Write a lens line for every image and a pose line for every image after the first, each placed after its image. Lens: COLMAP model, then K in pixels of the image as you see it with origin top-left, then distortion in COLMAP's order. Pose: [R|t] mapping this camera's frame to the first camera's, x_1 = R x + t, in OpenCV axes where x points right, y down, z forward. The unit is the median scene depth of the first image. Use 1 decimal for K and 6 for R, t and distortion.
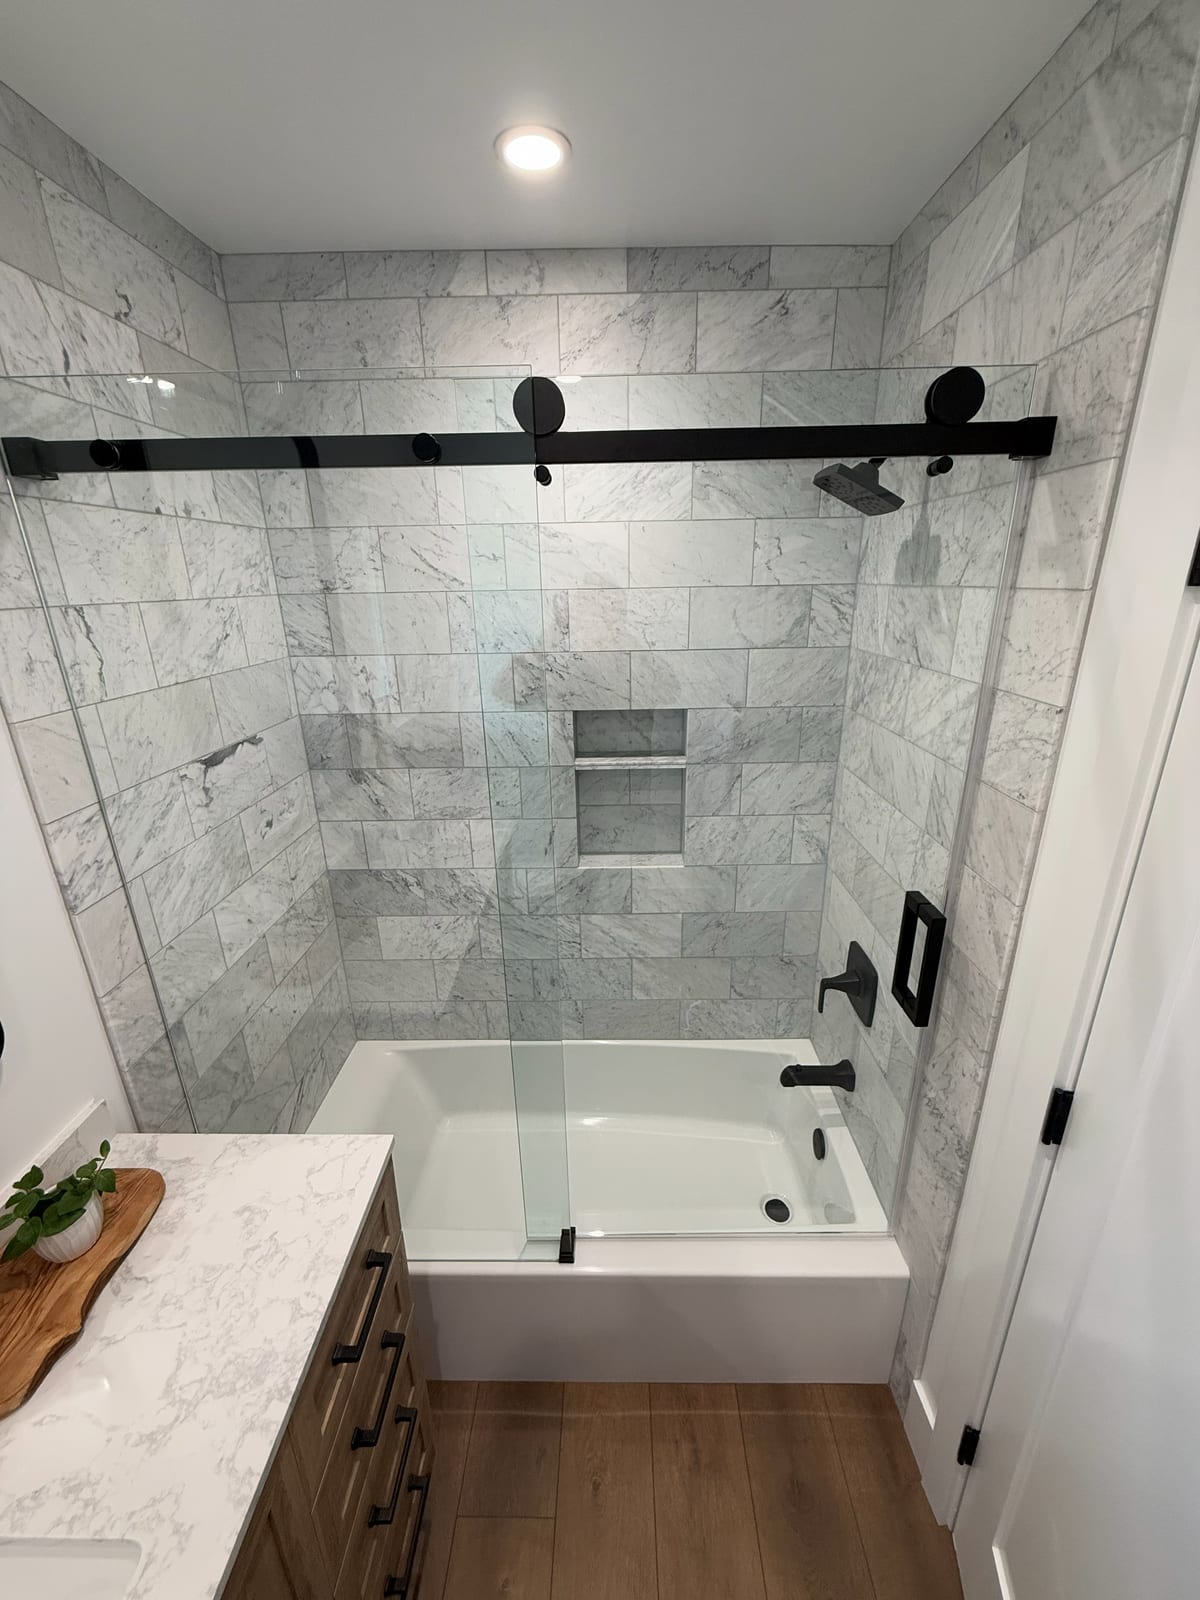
lens RADIAL K [[640.4, 0, 602.6], [0, 640.4, 798.9], [0, 0, 1]] dist [-0.006007, 0.001657]
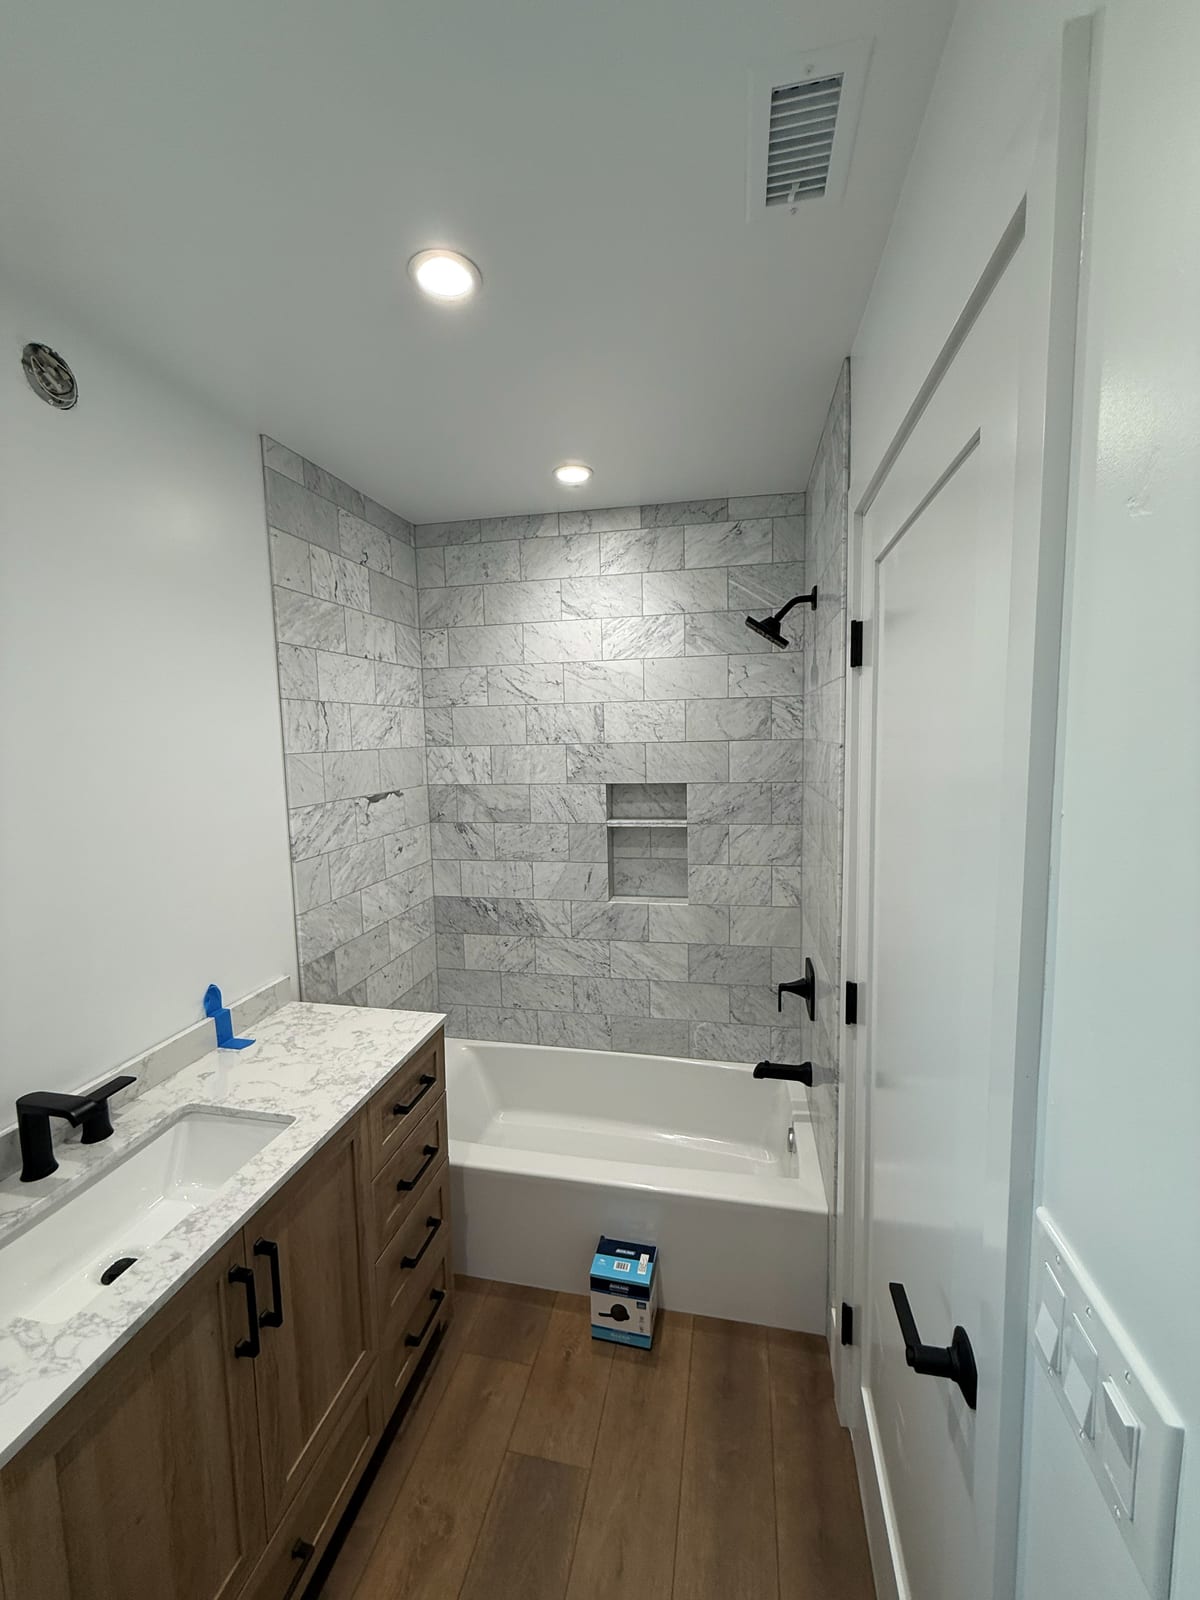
lens RADIAL K [[640.4, 0, 600.1], [0, 640.4, 796.1], [0, 0, 1]] dist [-0.006007, 0.001657]
pose [[0.980660, 0.014937, -0.195147, 0.250162], [-0.059138, 0.973092, -0.222699, 0.236604], [0.186569, 0.229932, 0.955156, -0.410572]]
